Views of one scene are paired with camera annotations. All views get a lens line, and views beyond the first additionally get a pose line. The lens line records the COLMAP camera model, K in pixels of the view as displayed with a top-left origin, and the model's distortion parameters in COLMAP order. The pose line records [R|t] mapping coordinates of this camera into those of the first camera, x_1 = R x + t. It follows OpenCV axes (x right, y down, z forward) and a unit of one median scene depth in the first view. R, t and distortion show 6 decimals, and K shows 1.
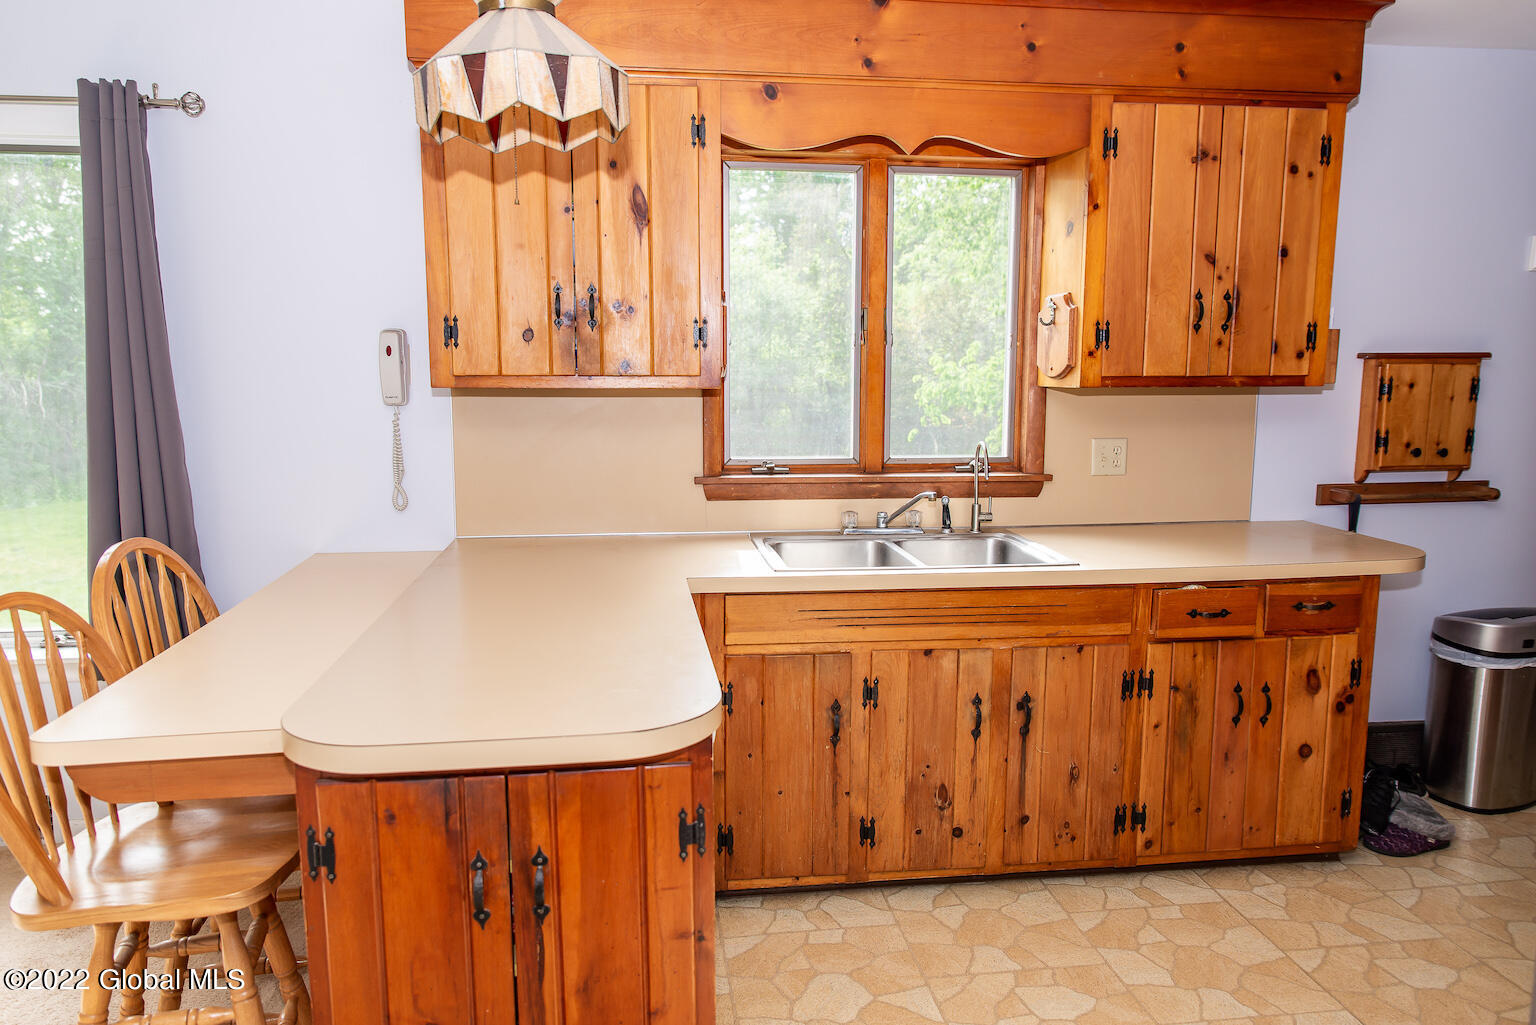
lens RADIAL K [[1017.6, 0, 768.0], [0, 1017.6, 512.5], [0, 0, 1]] dist [-0.006151, -0.000316]
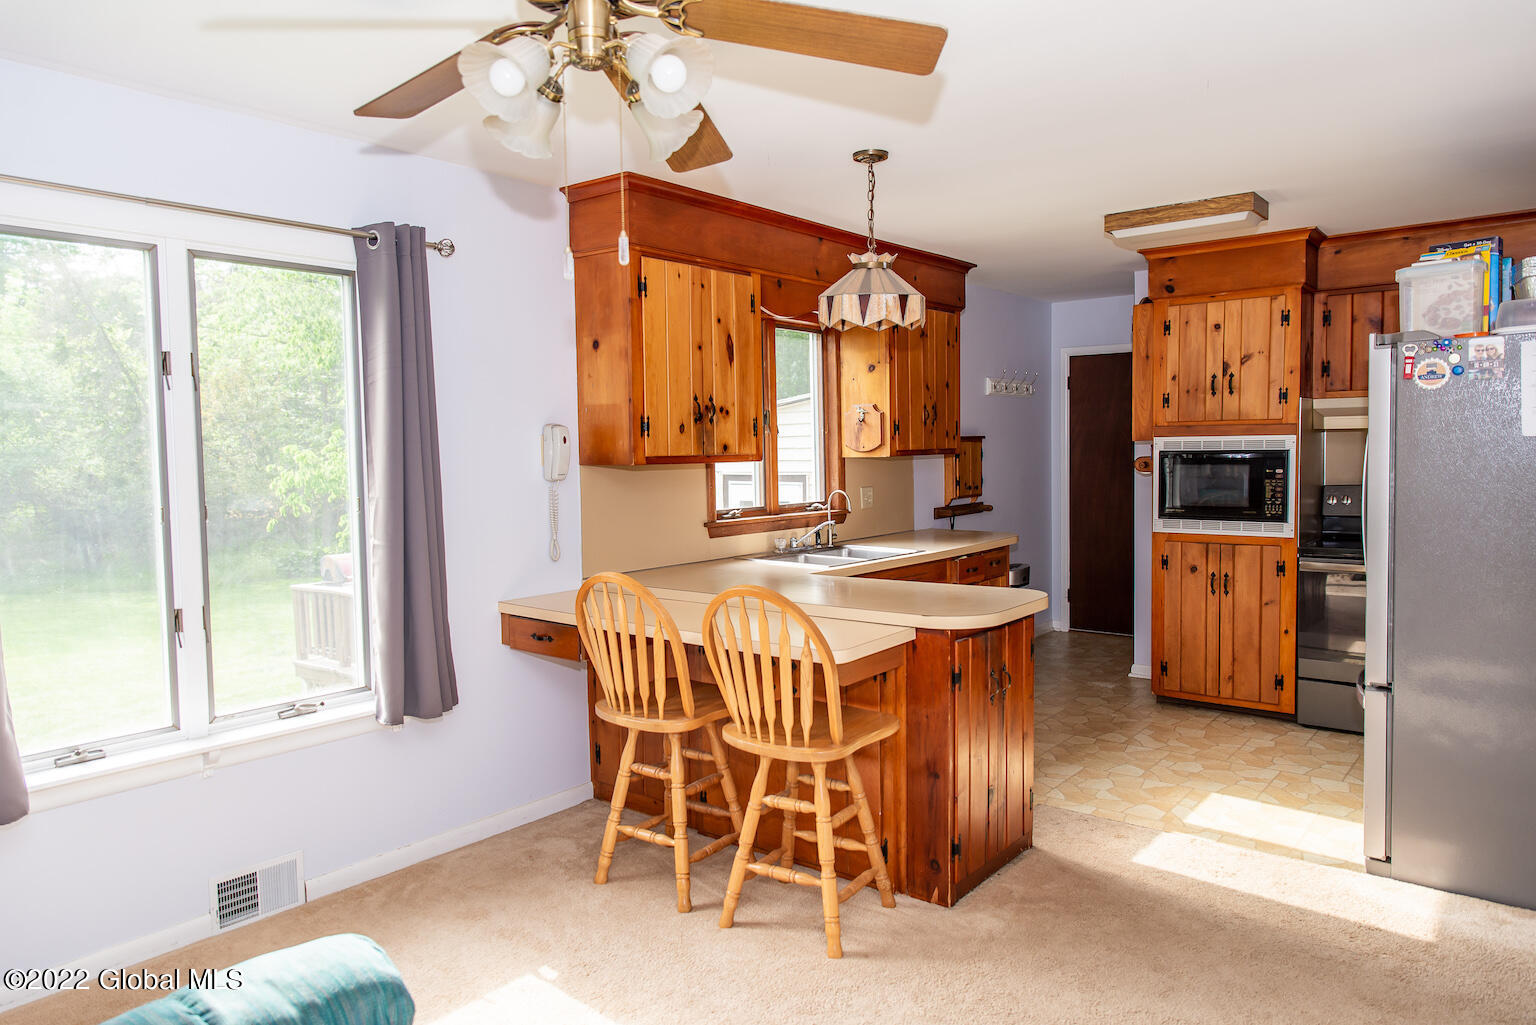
lens RADIAL K [[1017.6, 0, 768.0], [0, 1017.6, 512.5], [0, 0, 1]] dist [-0.006151, -0.000316]
pose [[0.725167, -0.058328, 0.686098, -1.149956], [0.115439, 0.992602, -0.037627, 0.018662], [-0.678828, 0.106488, 0.726535, -0.157298]]
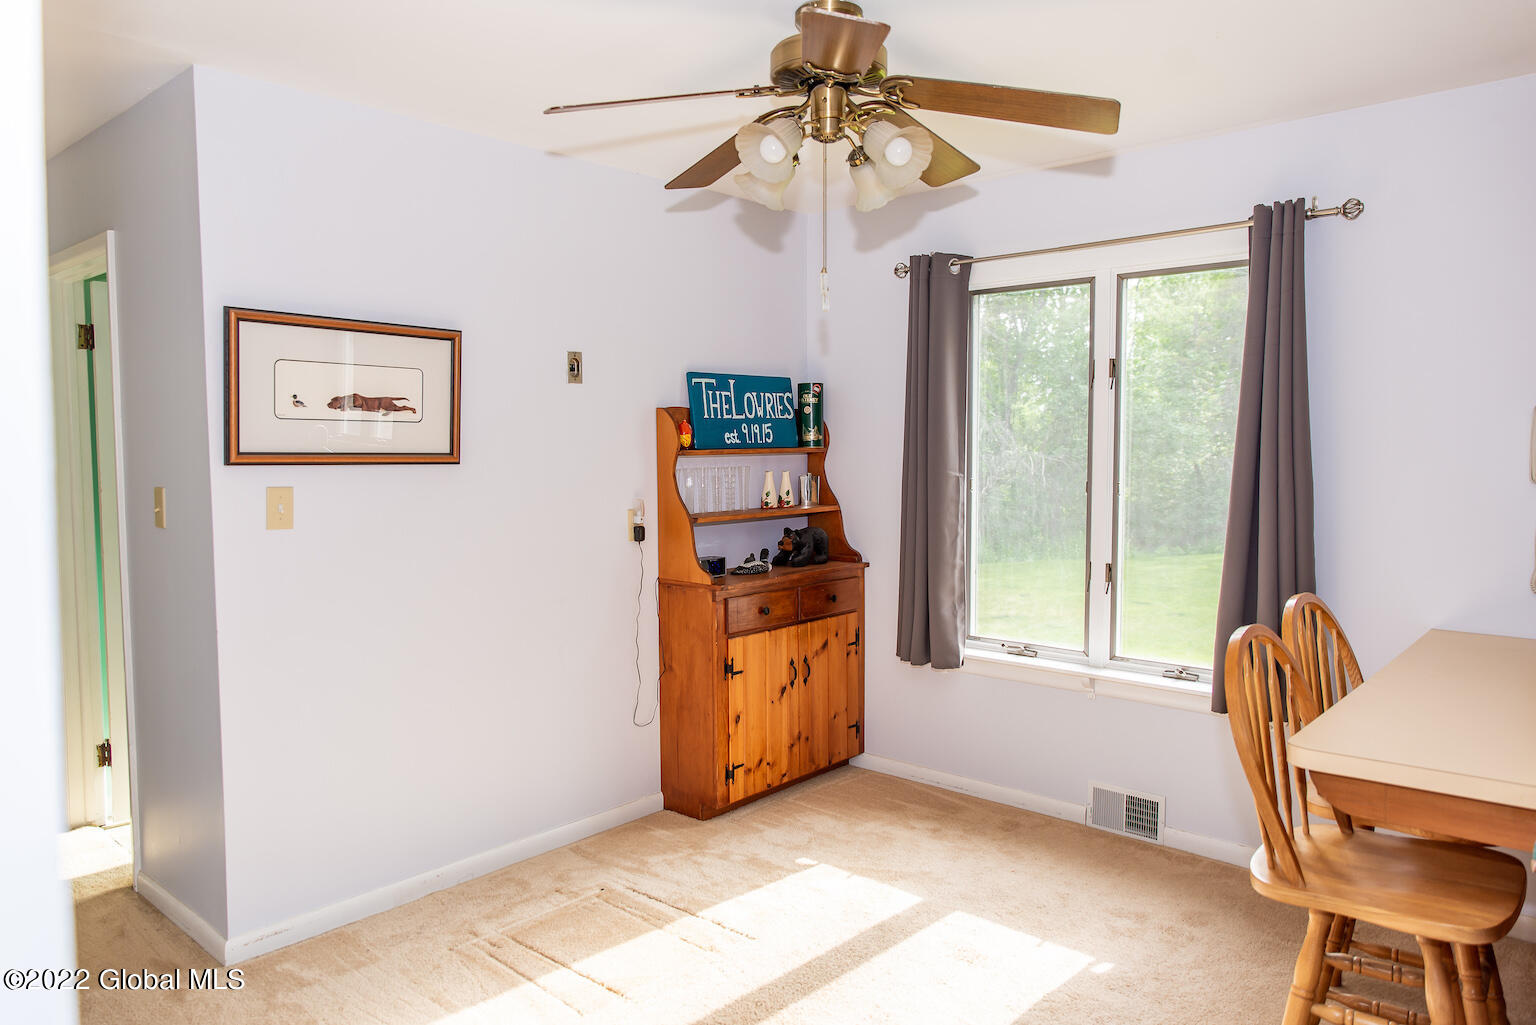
lens RADIAL K [[1039.1, 0, 768.0], [0, 1039.1, 512.5], [0, 0, 1]] dist [-0.002866, 0.000331]
pose [[0.646104, 0.047885, -0.761746, -0.097944], [-0.104517, 0.994179, -0.026154, 0.023628], [0.756059, 0.096513, 0.647348, -0.183380]]
